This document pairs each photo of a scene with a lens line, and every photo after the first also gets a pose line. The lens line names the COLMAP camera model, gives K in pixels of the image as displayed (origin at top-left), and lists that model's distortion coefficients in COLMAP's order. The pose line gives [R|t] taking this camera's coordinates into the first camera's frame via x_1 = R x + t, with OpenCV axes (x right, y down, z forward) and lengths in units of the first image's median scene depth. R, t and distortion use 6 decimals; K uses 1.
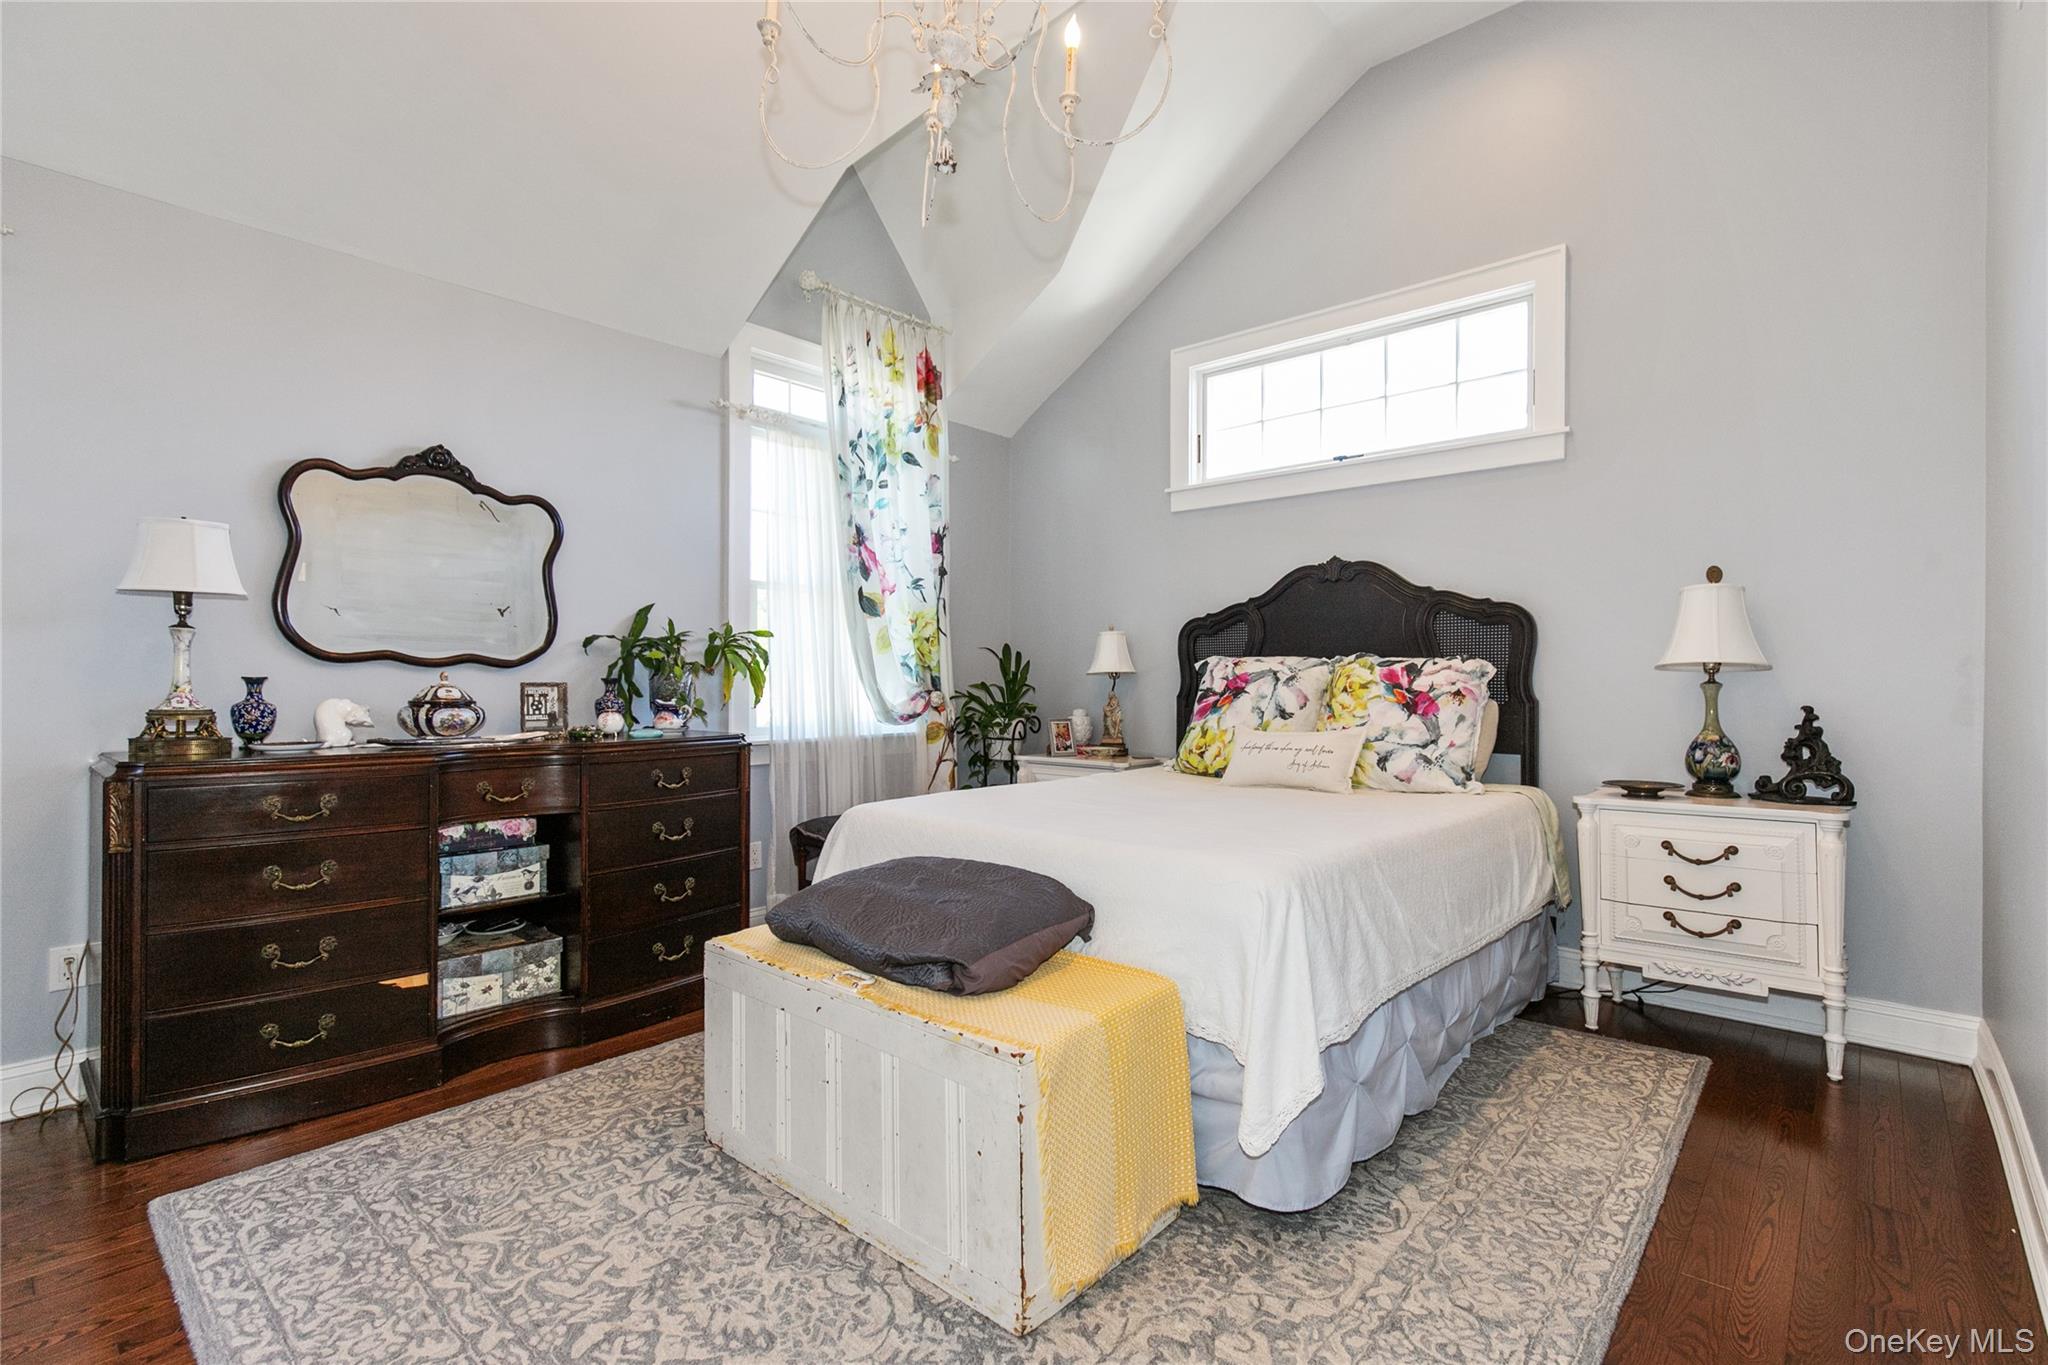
lens RADIAL K [[931.2, 0, 1031.2], [0, 931.2, 674.9], [0, 0, 1]] dist [0.015969, -0.003435]
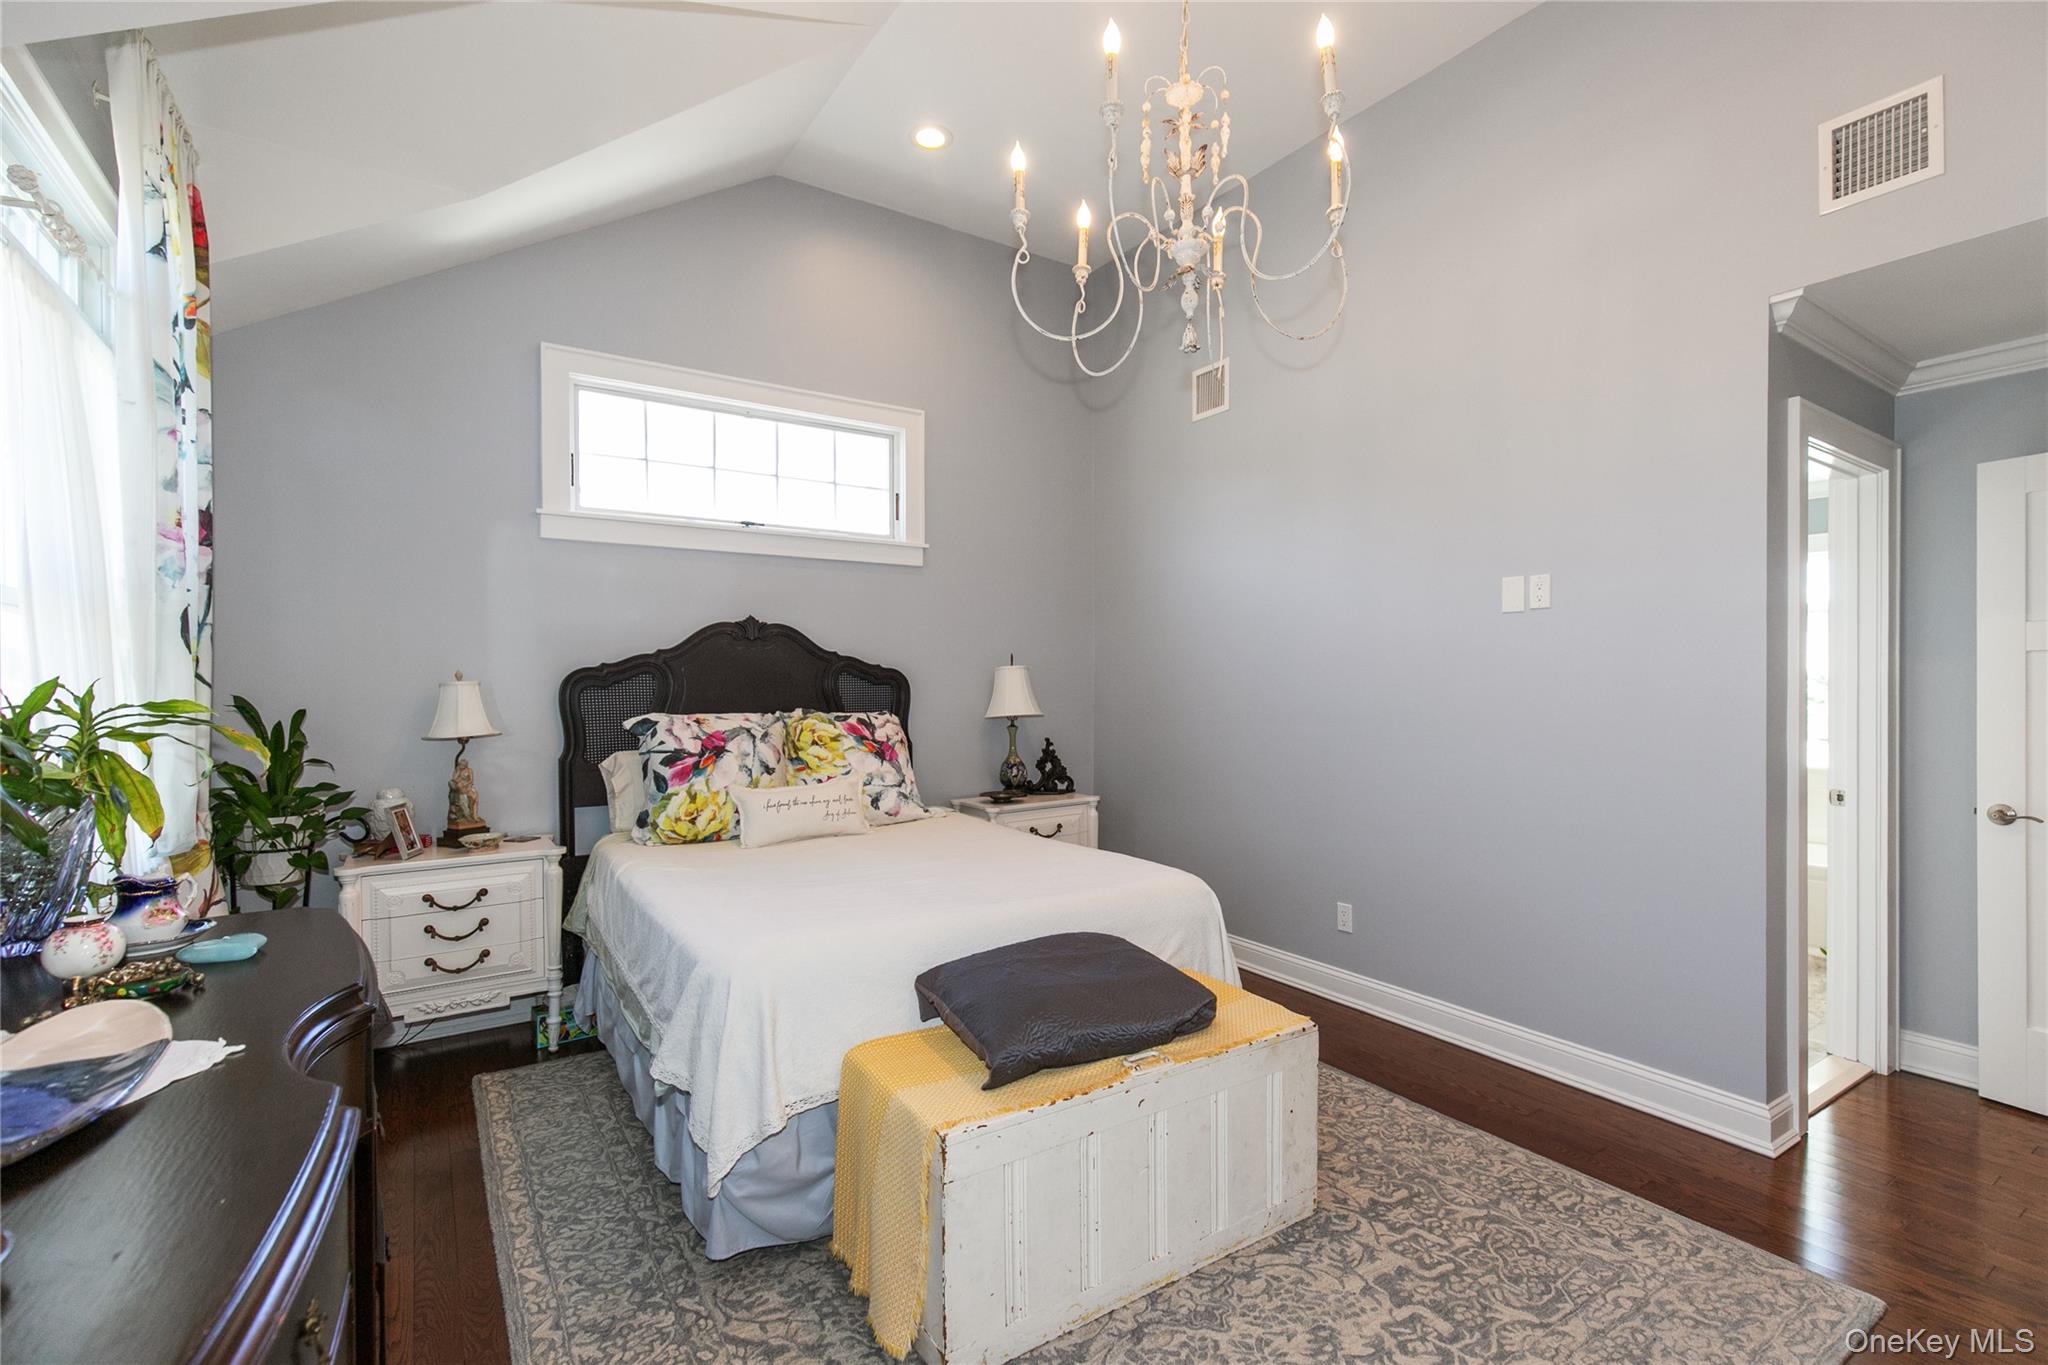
lens RADIAL K [[931.2, 0, 1030.4], [0, 931.2, 690.0], [0, 0, 1]] dist [0.015969, -0.003435]
pose [[0.262858, -0.011813, 0.964762, -0.653713], [0.001092, 0.999928, 0.011946, -0.058942], [-0.964834, -0.002087, 0.262852, 0.441106]]
